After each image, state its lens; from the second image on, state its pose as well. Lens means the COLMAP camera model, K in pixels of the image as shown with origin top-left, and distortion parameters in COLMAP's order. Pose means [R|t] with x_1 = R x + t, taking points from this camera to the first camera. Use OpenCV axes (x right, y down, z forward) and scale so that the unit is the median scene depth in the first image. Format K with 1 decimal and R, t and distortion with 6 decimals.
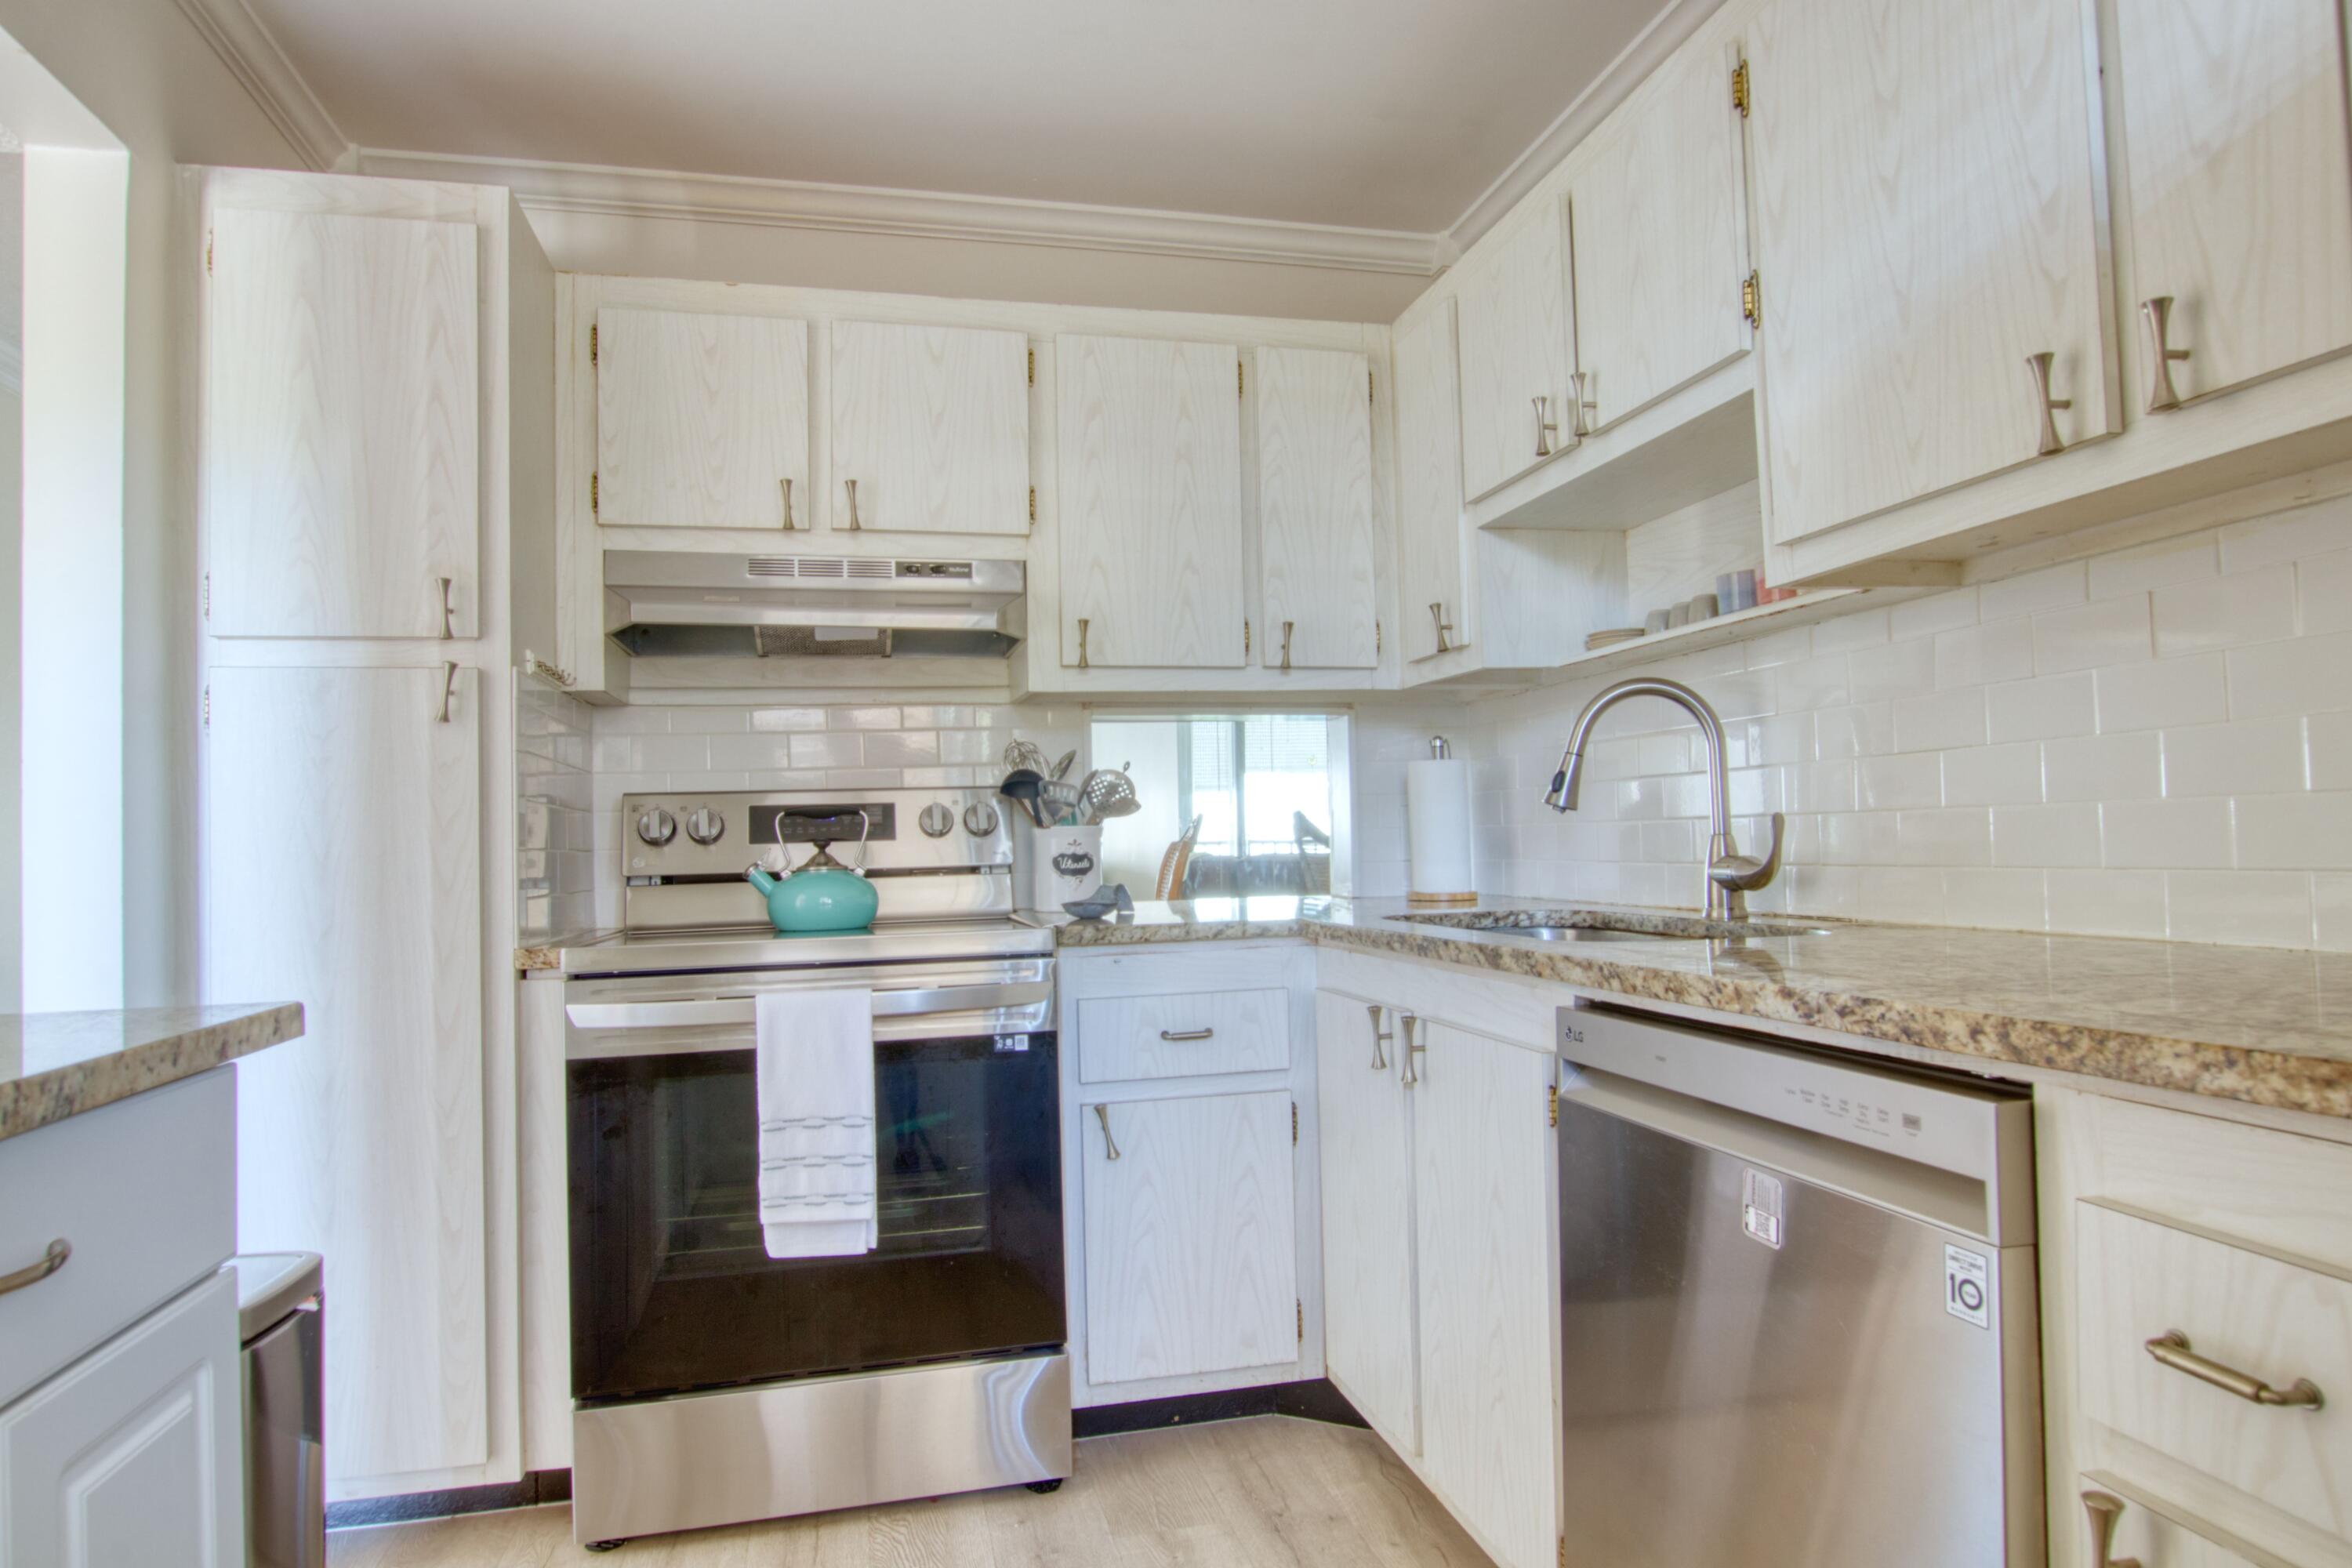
lens RADIAL K [[1343.6, 0, 1176.0], [0, 1343.6, 784.0], [0, 0, 1]] dist [-0.001140, 0.000187]
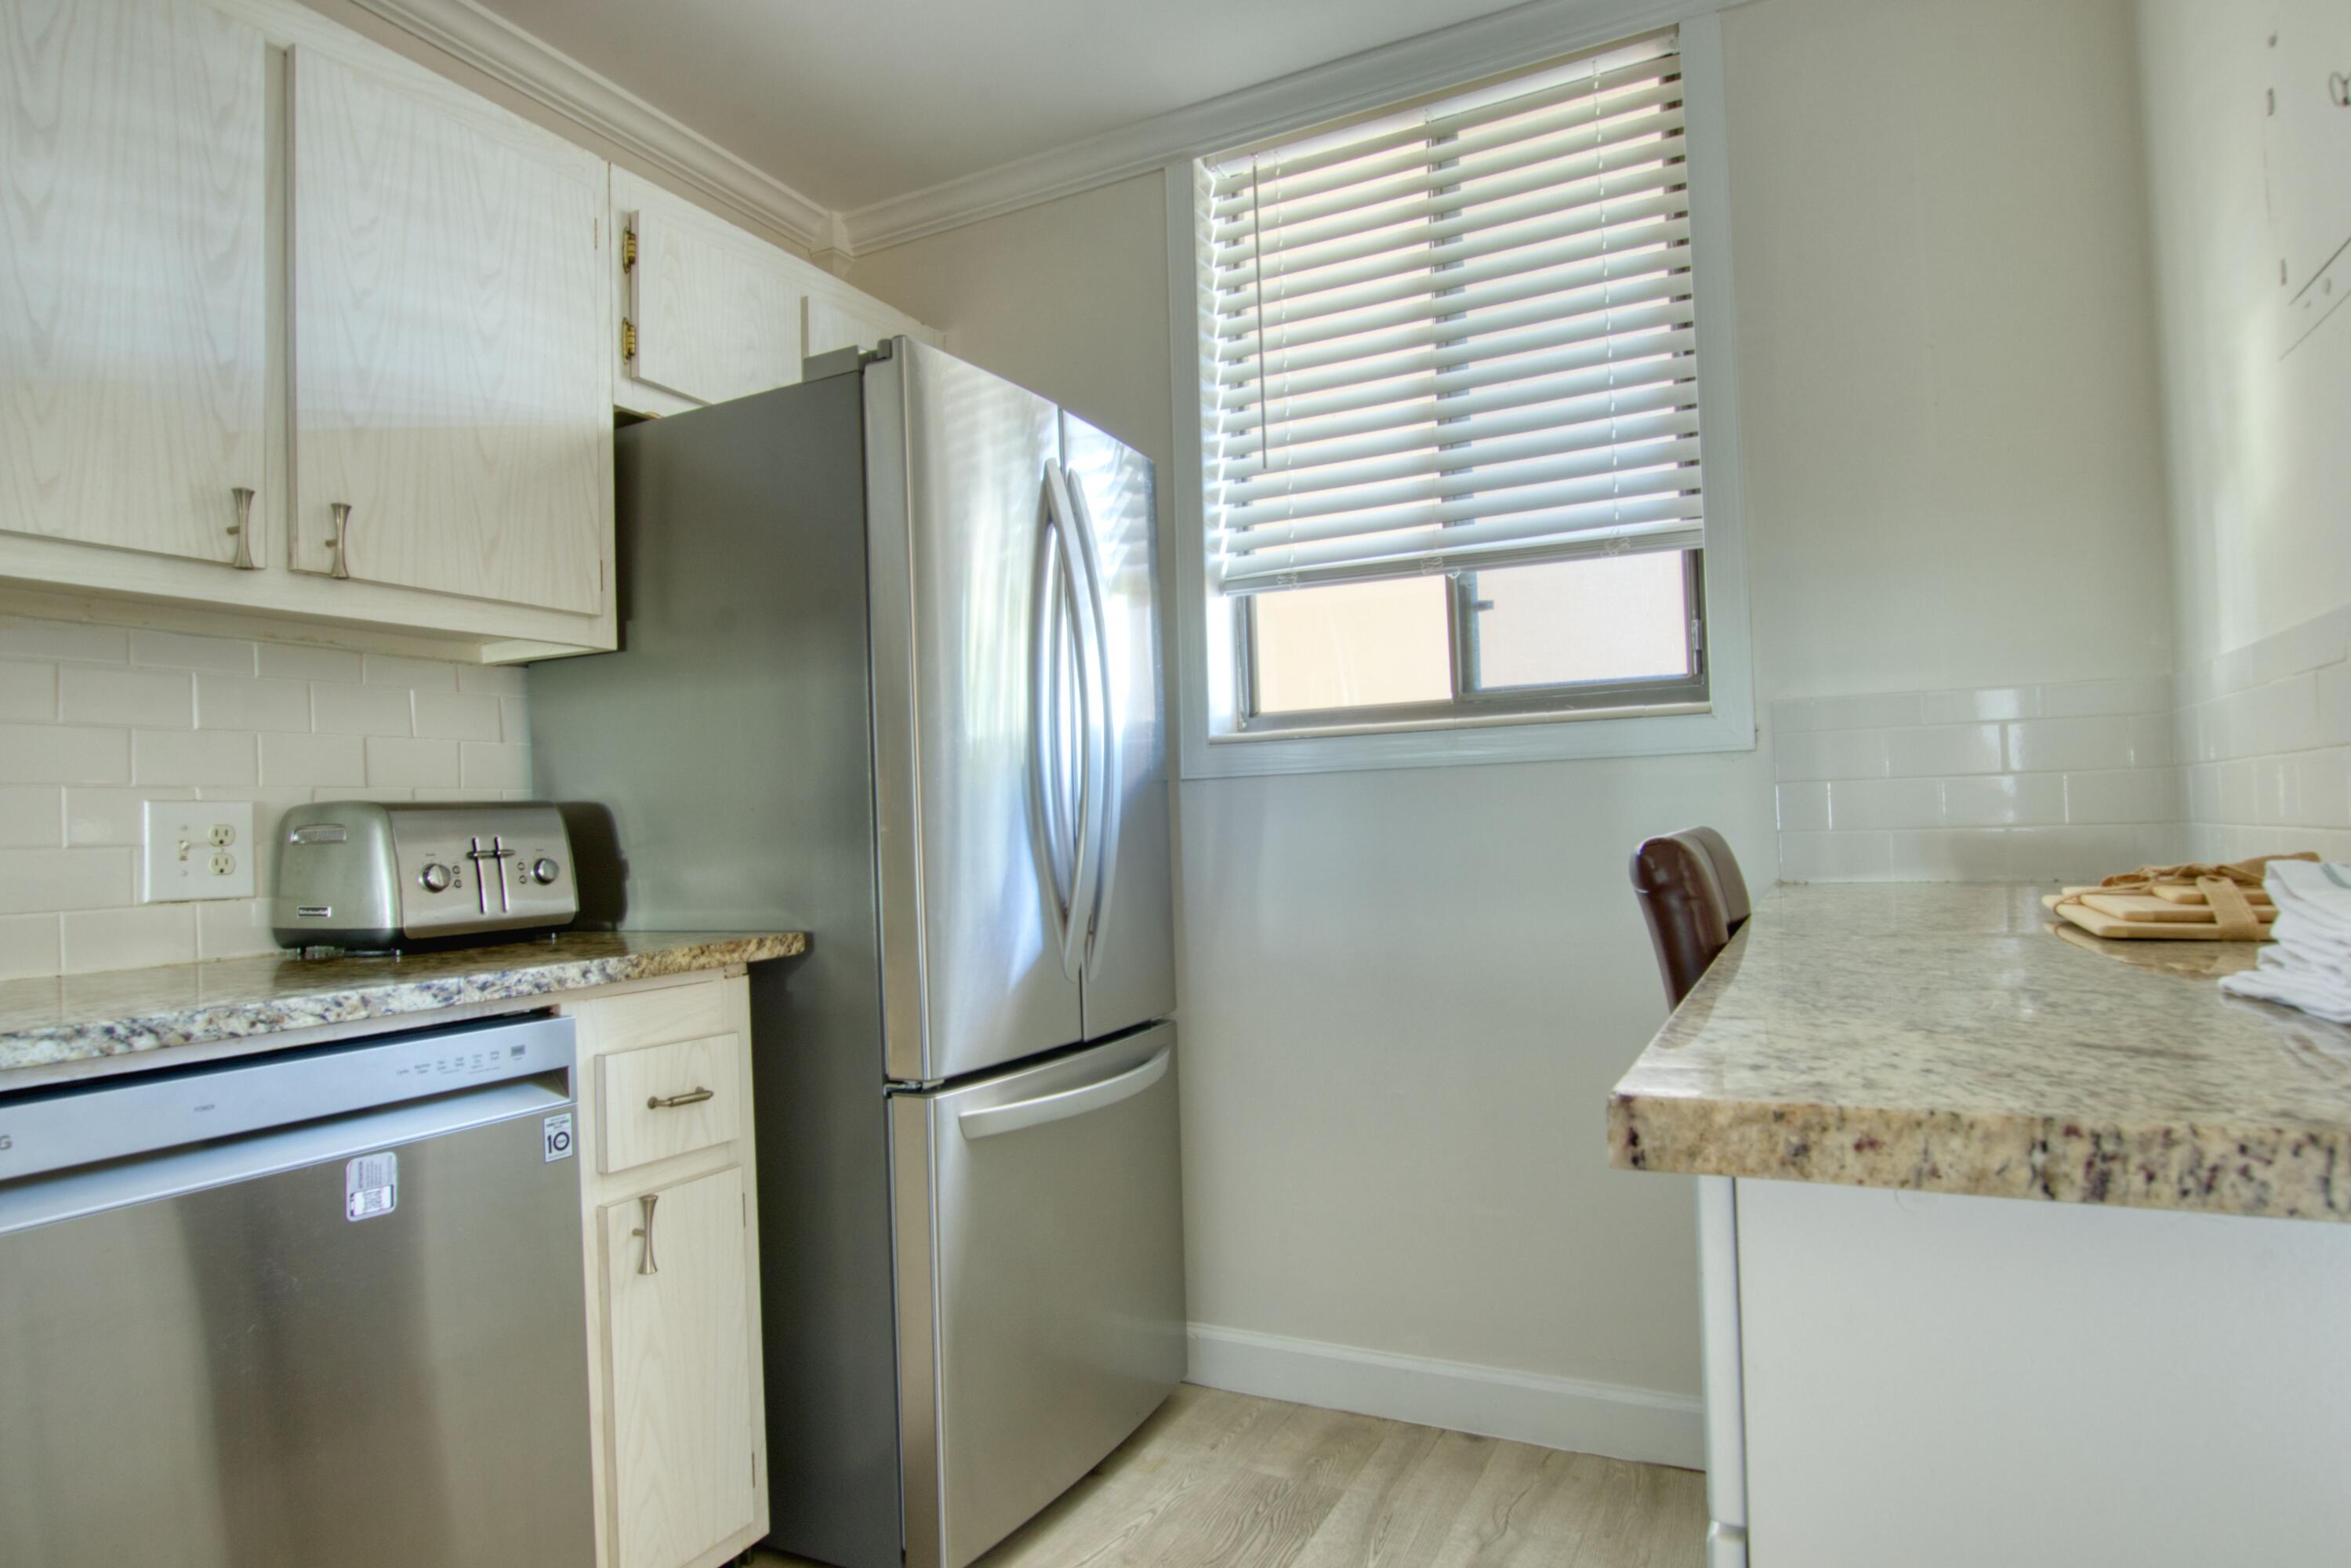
lens RADIAL K [[1331.0, 0, 1170.9], [0, 1331.0, 794.0], [0, 0, 1]] dist [-0.025628, 0.002838]
pose [[-0.764150, 0.070442, 0.641181, -0.816806], [0.026170, 0.996586, -0.078300, 0.087224], [-0.644508, -0.043053, -0.763385, 1.414772]]
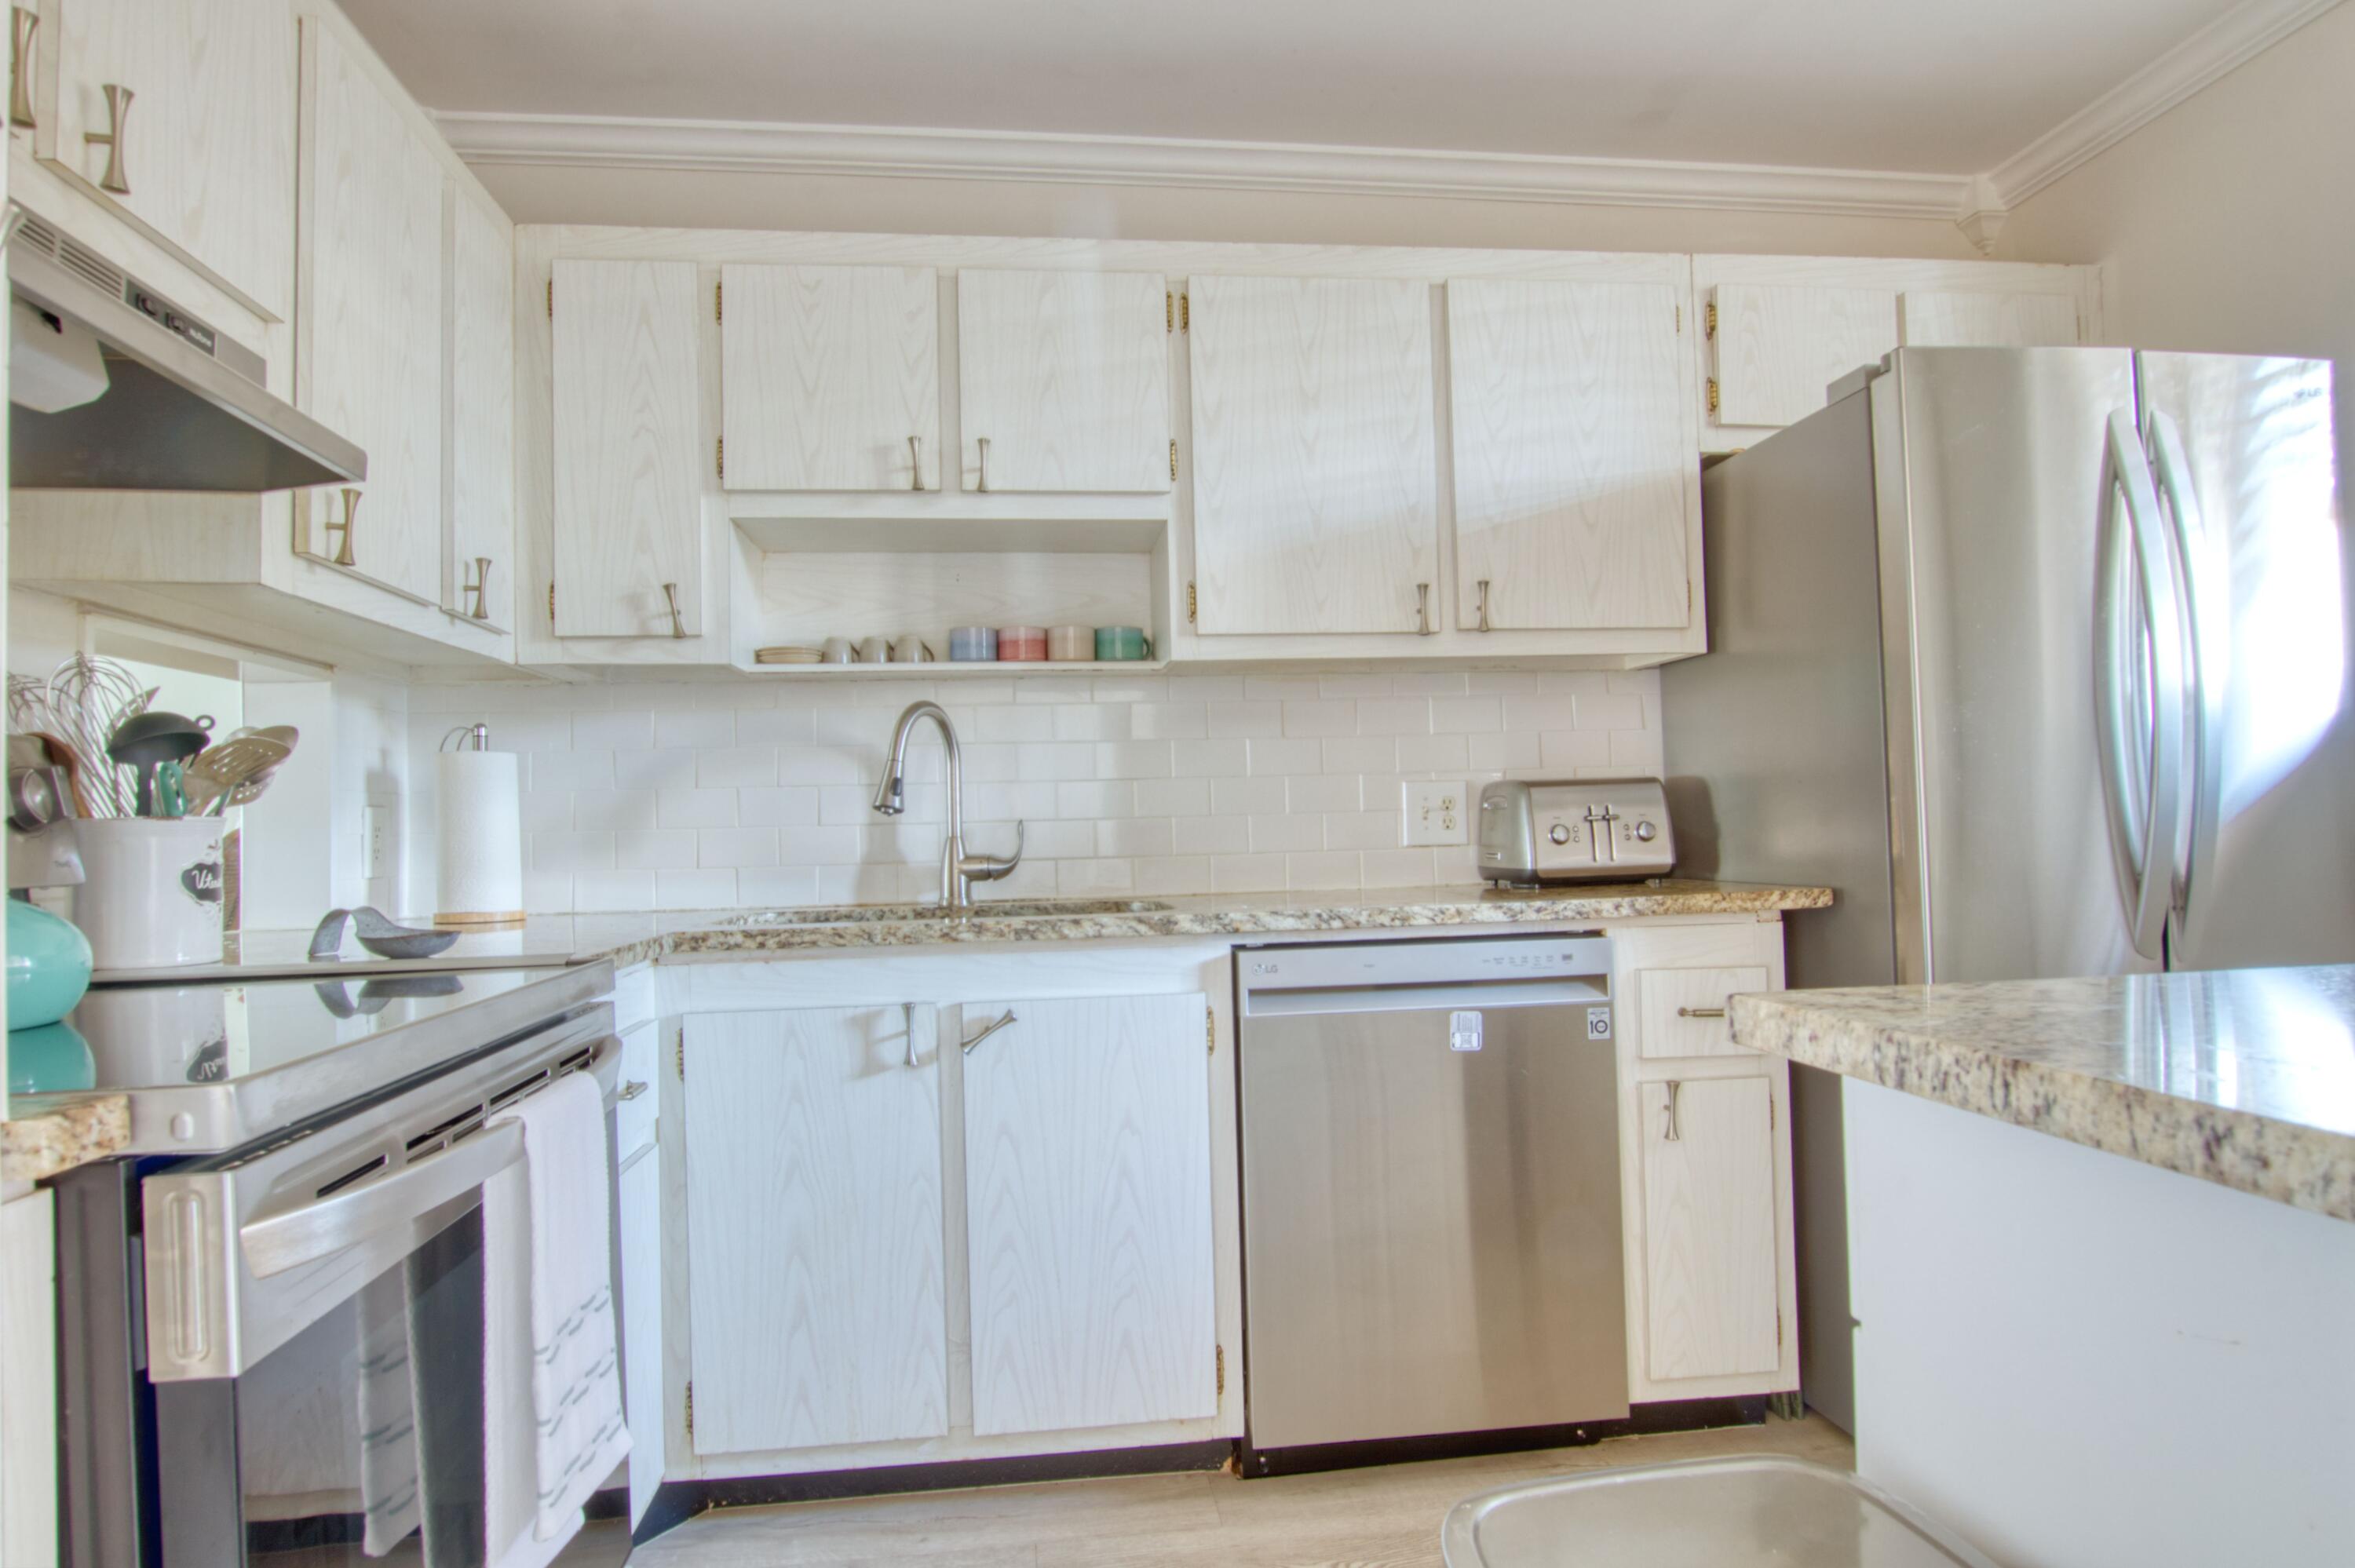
lens RADIAL K [[1333.0, 0, 1172.9], [0, 1333.0, 794.1], [0, 0, 1]] dist [-0.025628, 0.002838]
pose [[0.109754, 0.050005, 0.992700, -1.366589], [-0.020269, 0.998639, -0.048063, 0.092291], [-0.993752, -0.014846, 0.110618, 1.182170]]
